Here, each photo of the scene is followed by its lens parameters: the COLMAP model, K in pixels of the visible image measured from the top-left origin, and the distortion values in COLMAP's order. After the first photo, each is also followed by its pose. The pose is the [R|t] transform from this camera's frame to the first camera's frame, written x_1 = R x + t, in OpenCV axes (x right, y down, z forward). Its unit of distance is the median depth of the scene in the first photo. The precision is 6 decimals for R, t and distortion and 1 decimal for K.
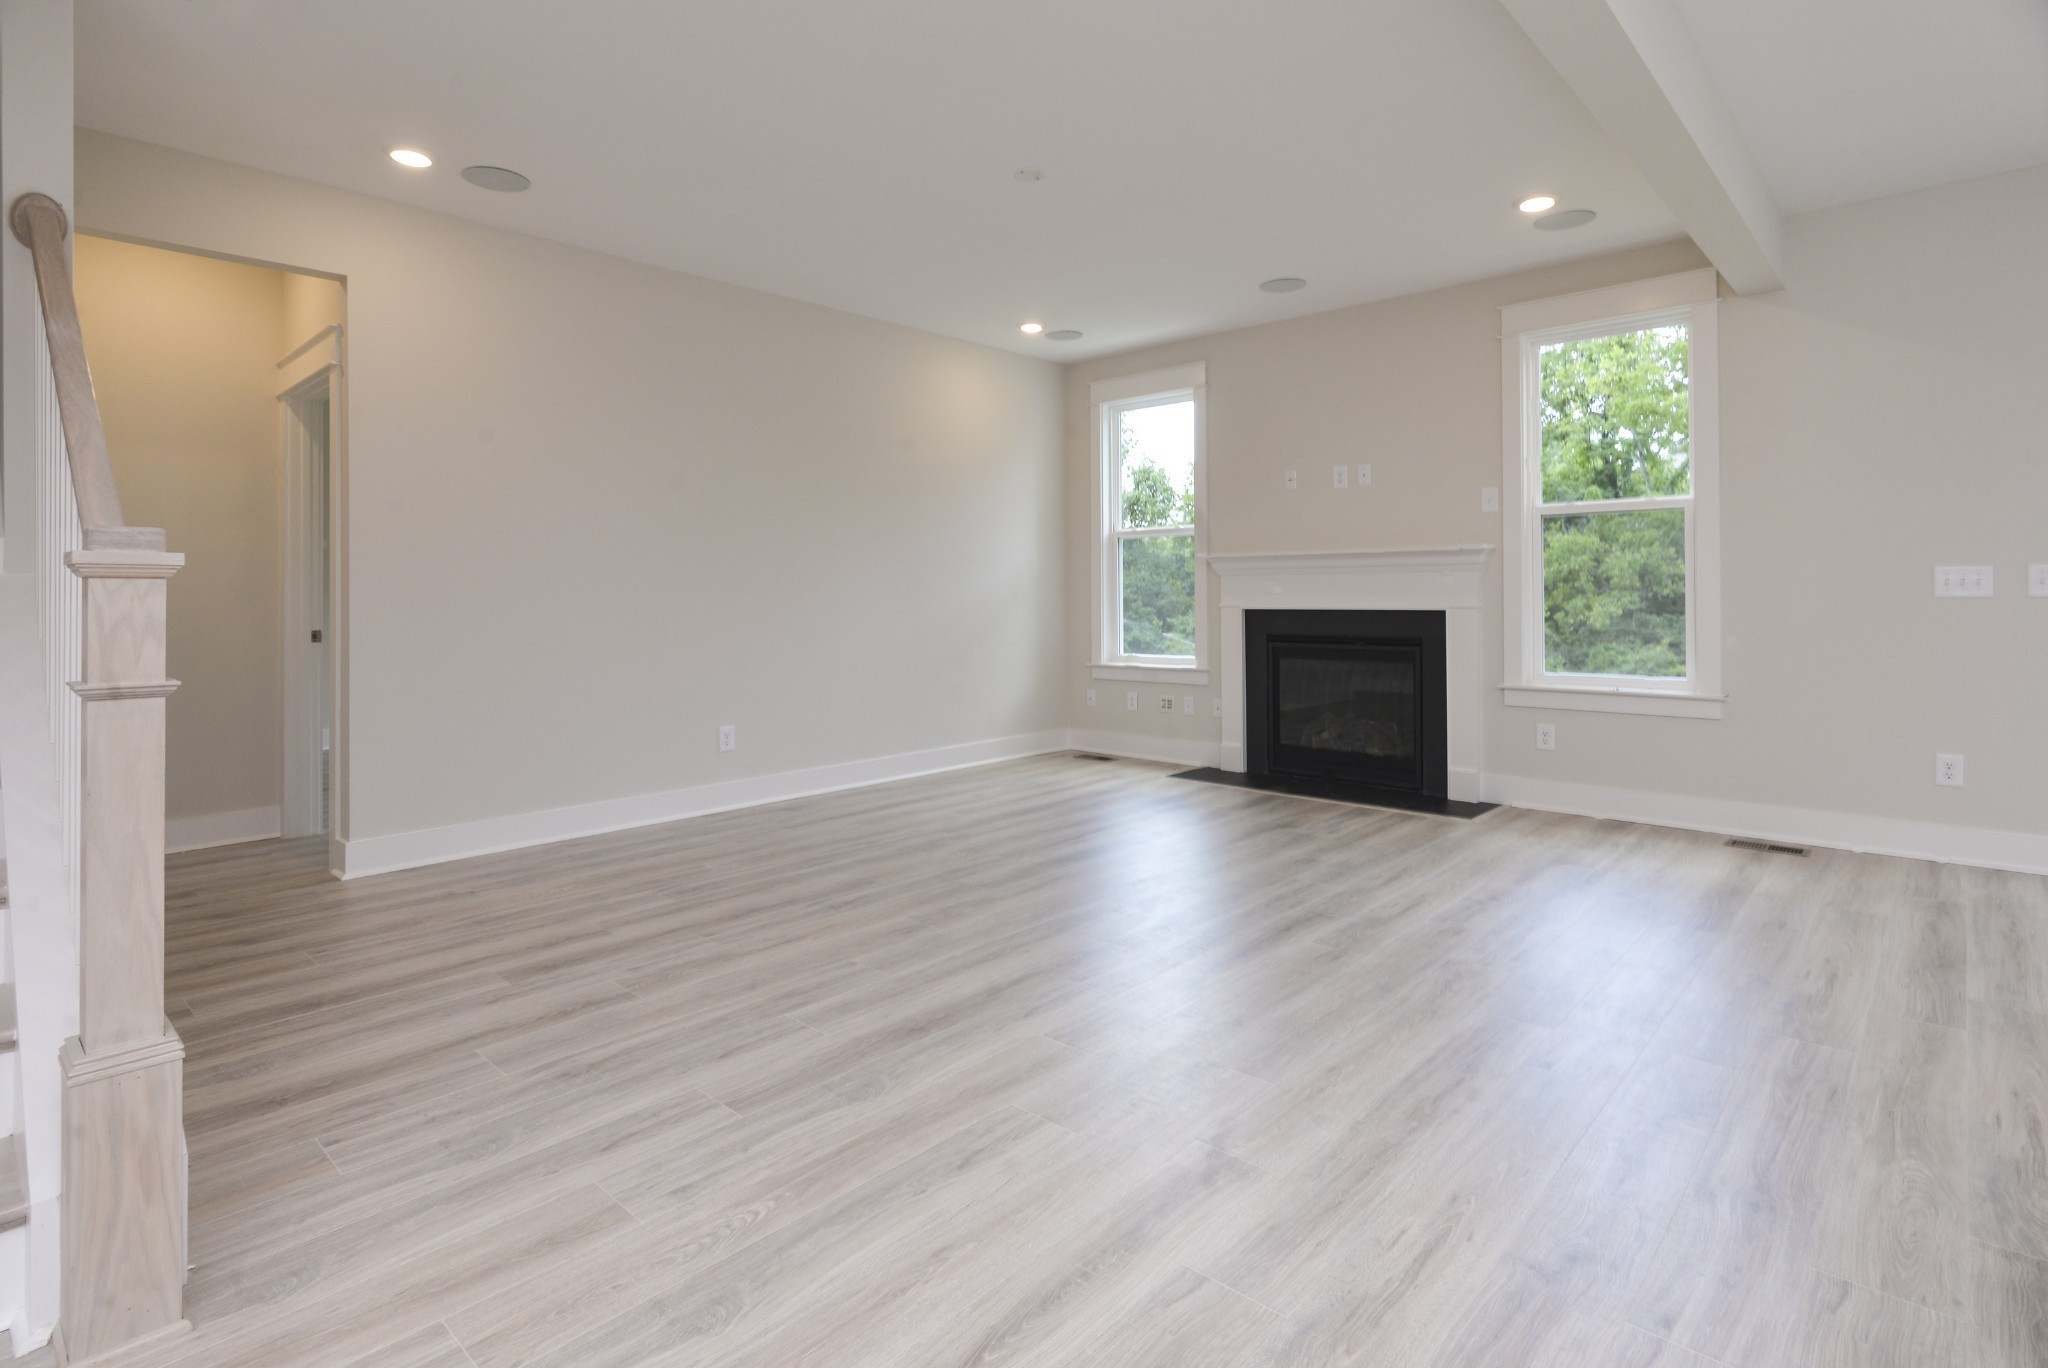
lens RADIAL K [[1024.9, 0, 995.4], [0, 1024.9, 589.4], [0, 0, 1]] dist [-0.003996, -0.000034]
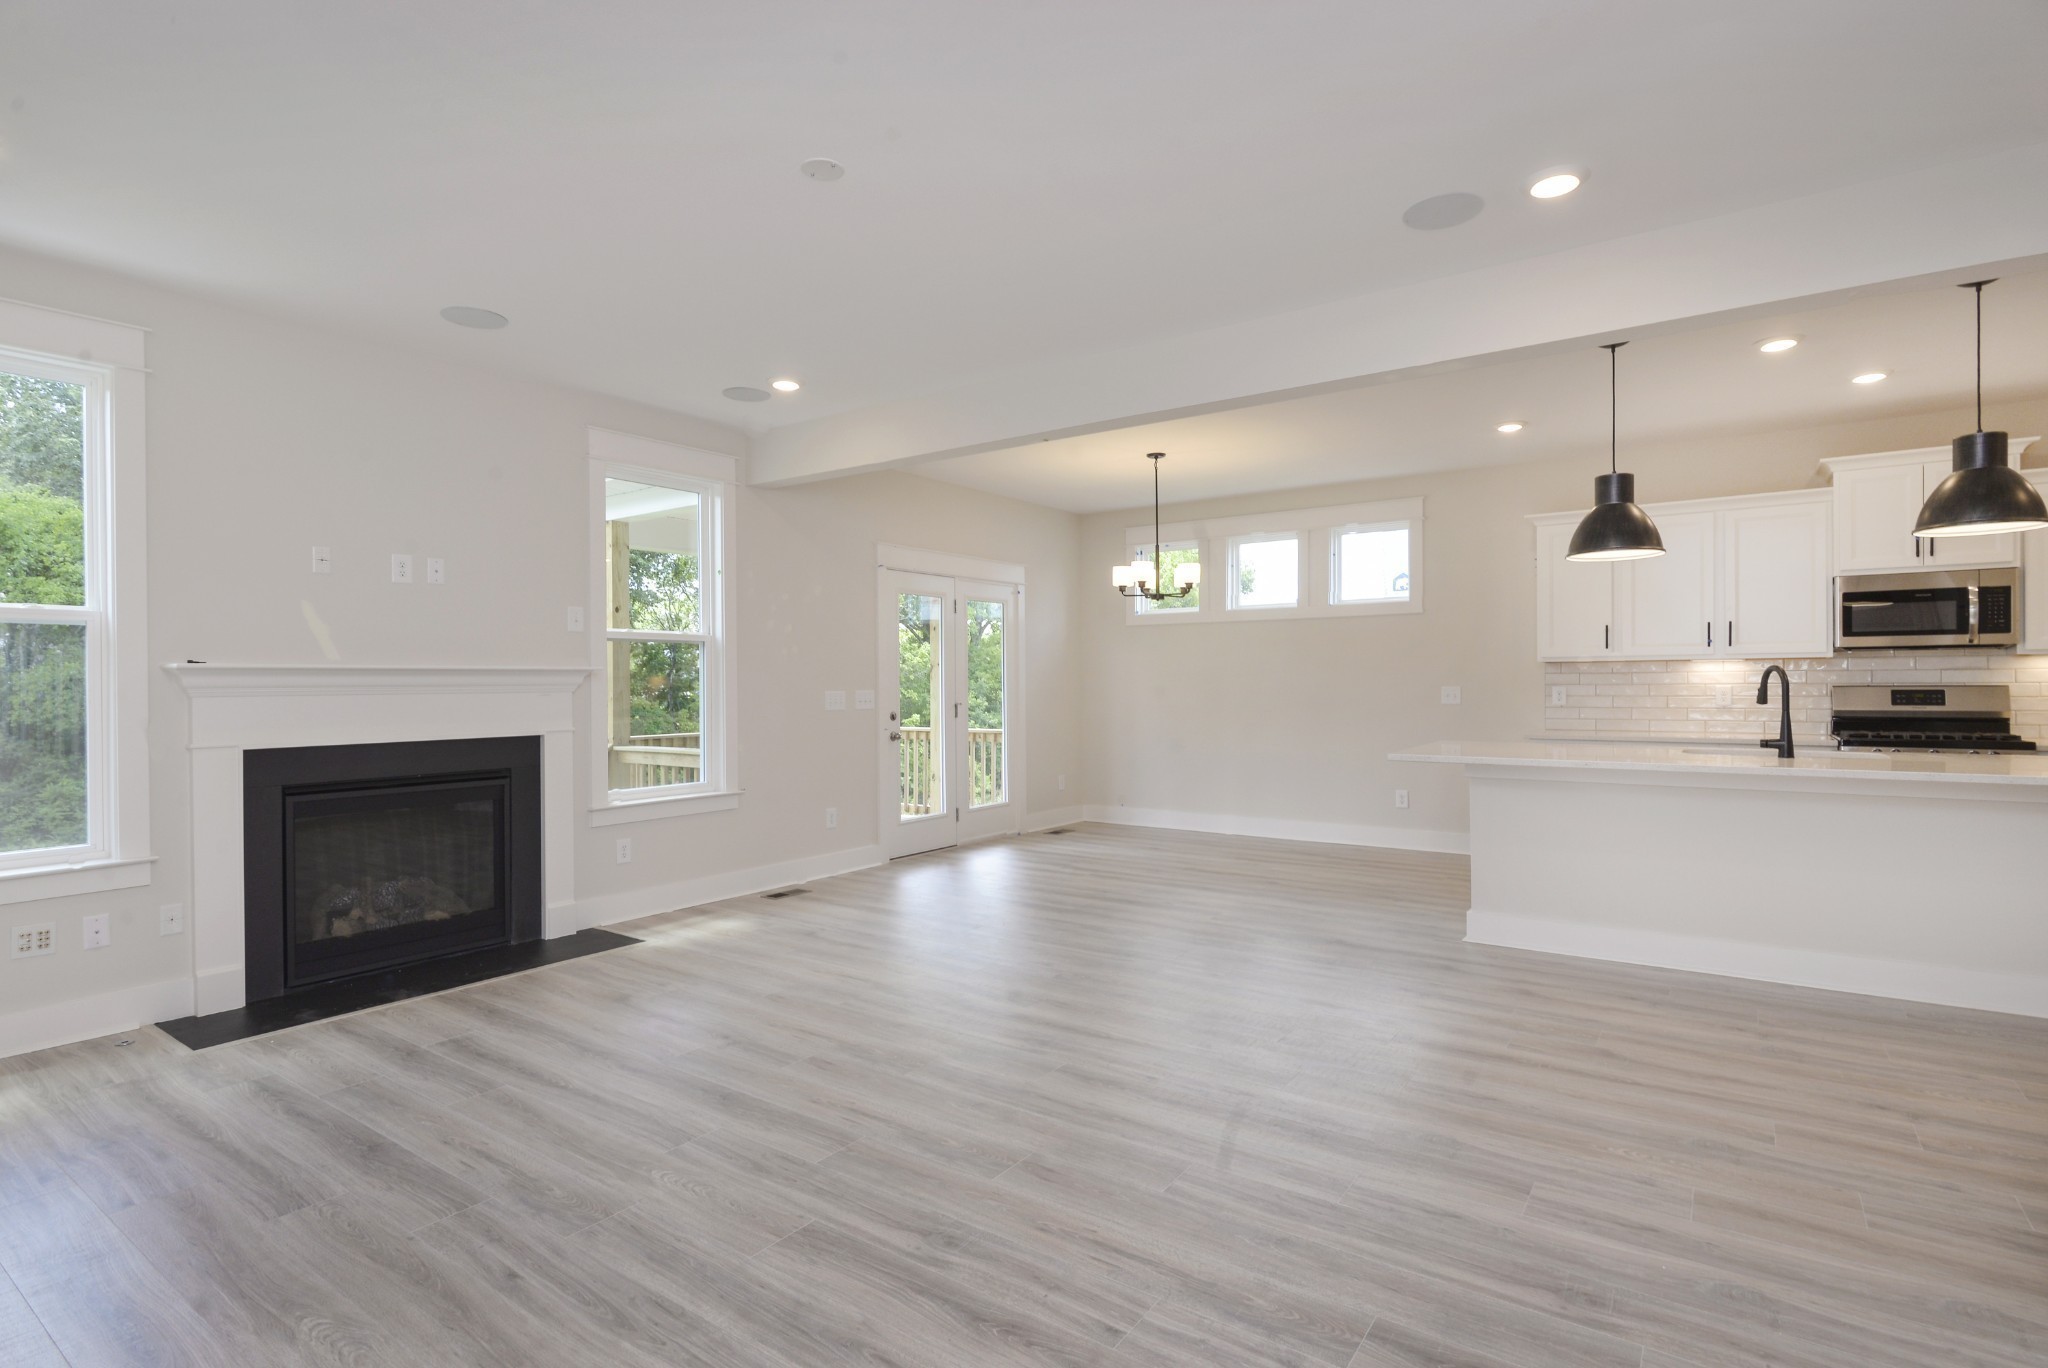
lens RADIAL K [[1004.7, 0, 1016.0], [0, 1004.7, 695.7], [0, 0, 1]] dist [-0.001798, -0.001113]
pose [[-0.141472, -0.003581, 0.989936, -0.688616], [0.005095, 0.999978, 0.004345, -0.022617], [-0.989929, 0.005658, -0.141451, 0.952054]]
